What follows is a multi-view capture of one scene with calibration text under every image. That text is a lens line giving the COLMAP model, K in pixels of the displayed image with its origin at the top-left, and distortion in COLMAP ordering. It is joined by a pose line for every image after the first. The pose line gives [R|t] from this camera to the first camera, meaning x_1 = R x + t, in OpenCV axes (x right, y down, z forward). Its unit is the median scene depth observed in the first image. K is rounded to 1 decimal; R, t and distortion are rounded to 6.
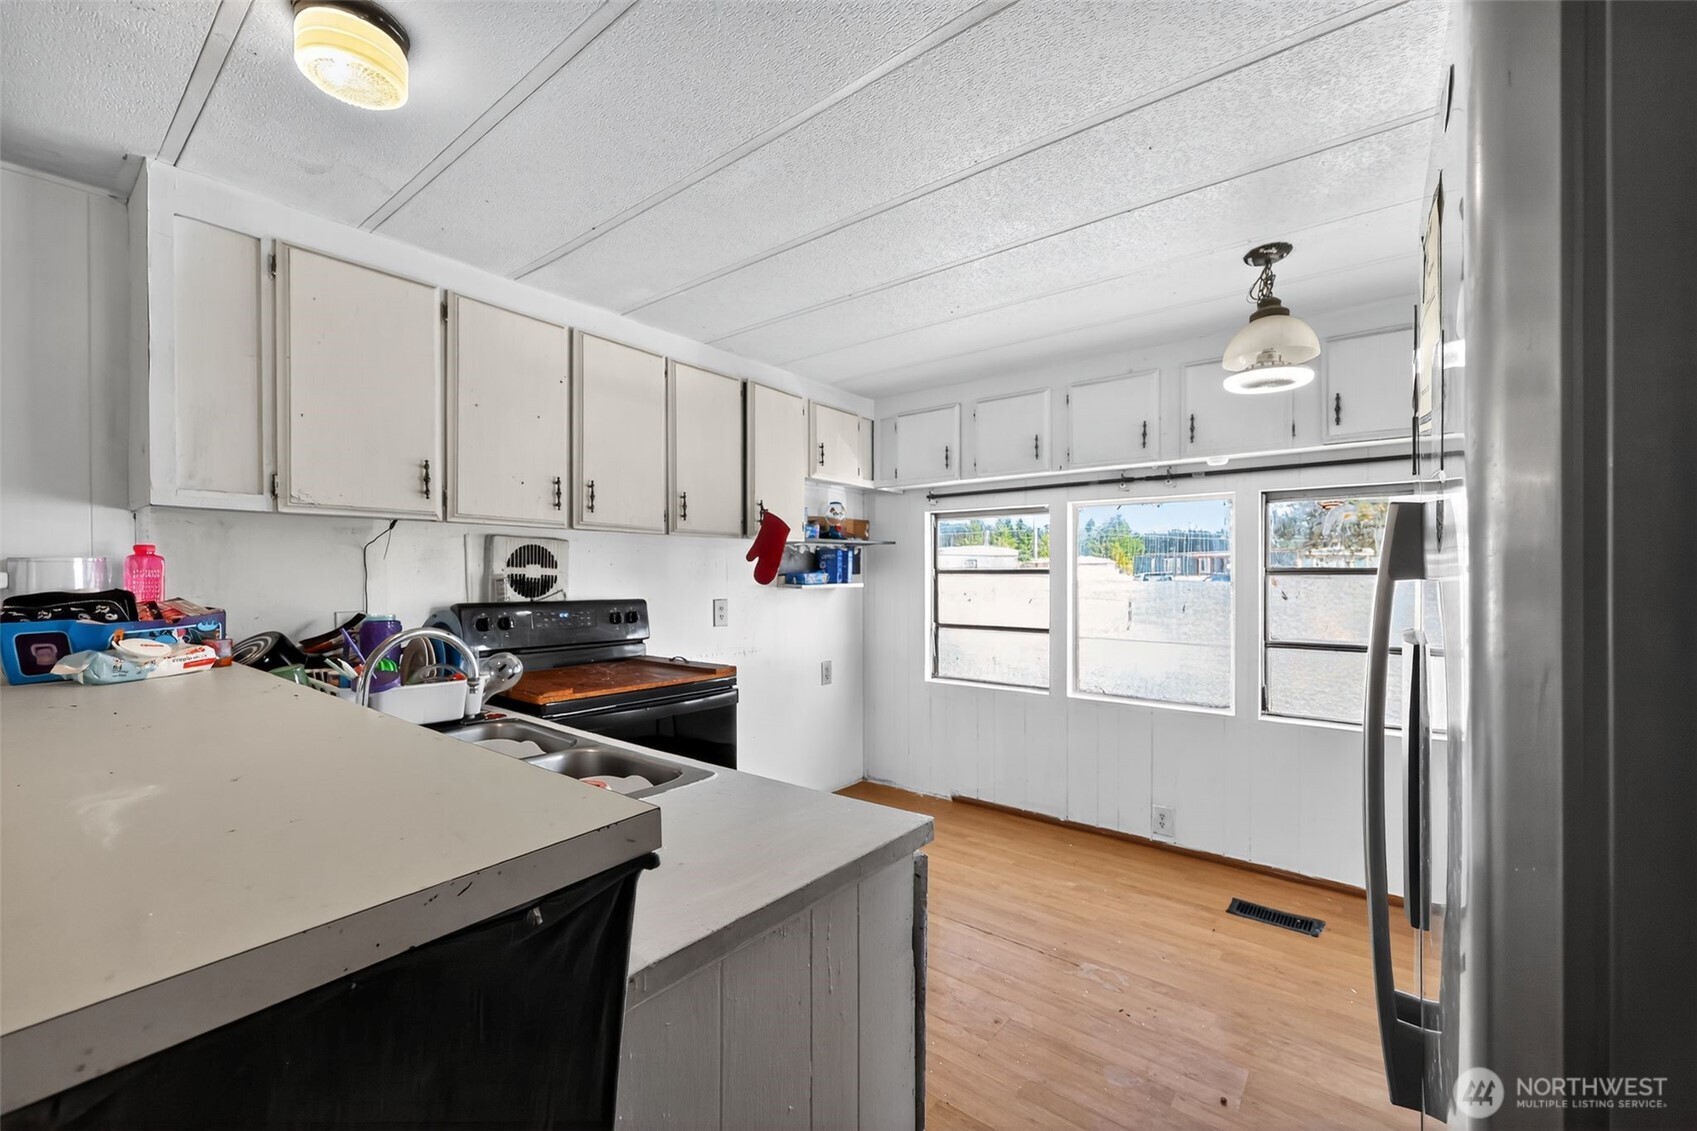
lens RADIAL K [[682.7, 0, 846.5], [0, 682.7, 572.8], [0, 0, 1]] dist [-0.002457, 0.000311]
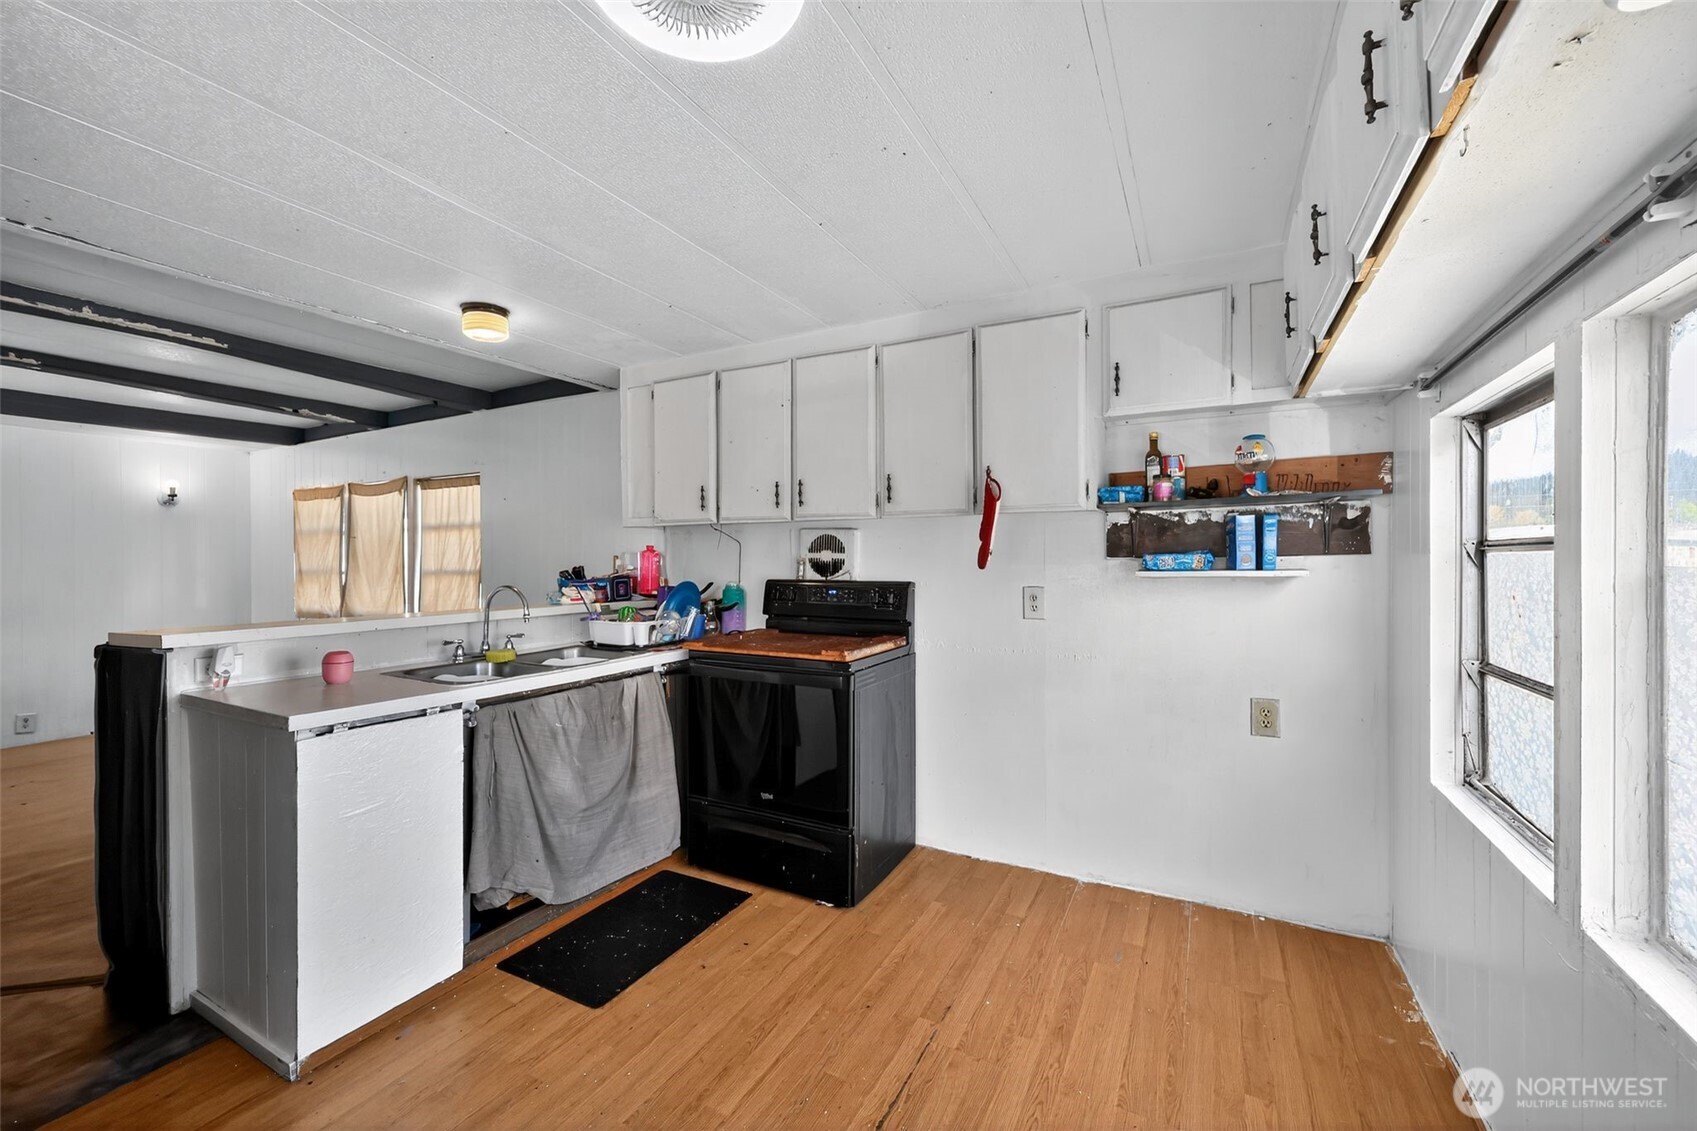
lens RADIAL K [[682.7, 0, 844.3], [0, 682.7, 562.3], [0, 0, 1]] dist [-0.002457, 0.000311]
pose [[0.181436, 0.001818, -0.983401, 0.717948], [0.007176, 0.999969, 0.003173, 0.005528], [0.983377, -0.007632, 0.181417, 0.751009]]
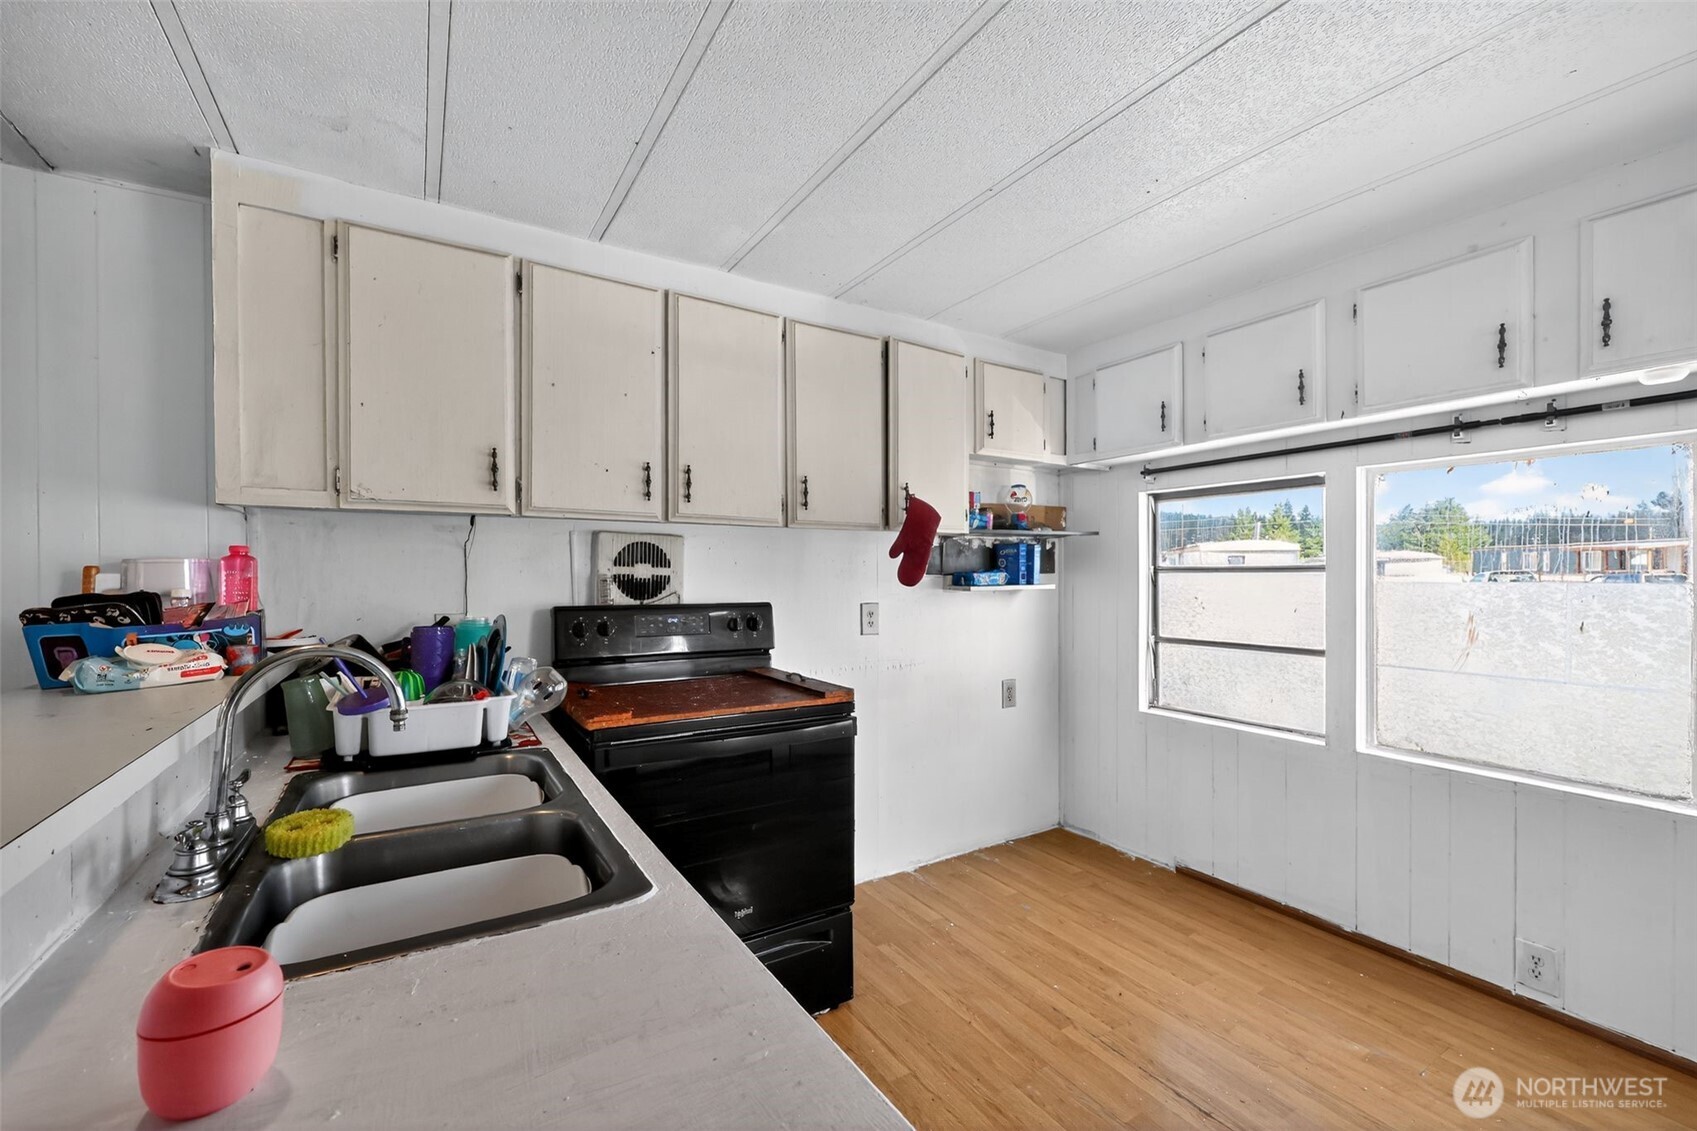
lens RADIAL K [[682.7, 0, 840.4], [0, 682.7, 574.6], [0, 0, 1]] dist [-0.002457, 0.000311]
pose [[0.939696, -0.001663, -0.342008, 0.088495], [0.002769, 0.999992, 0.002746, 0.000704], [0.342000, -0.003527, 0.939693, 0.224828]]
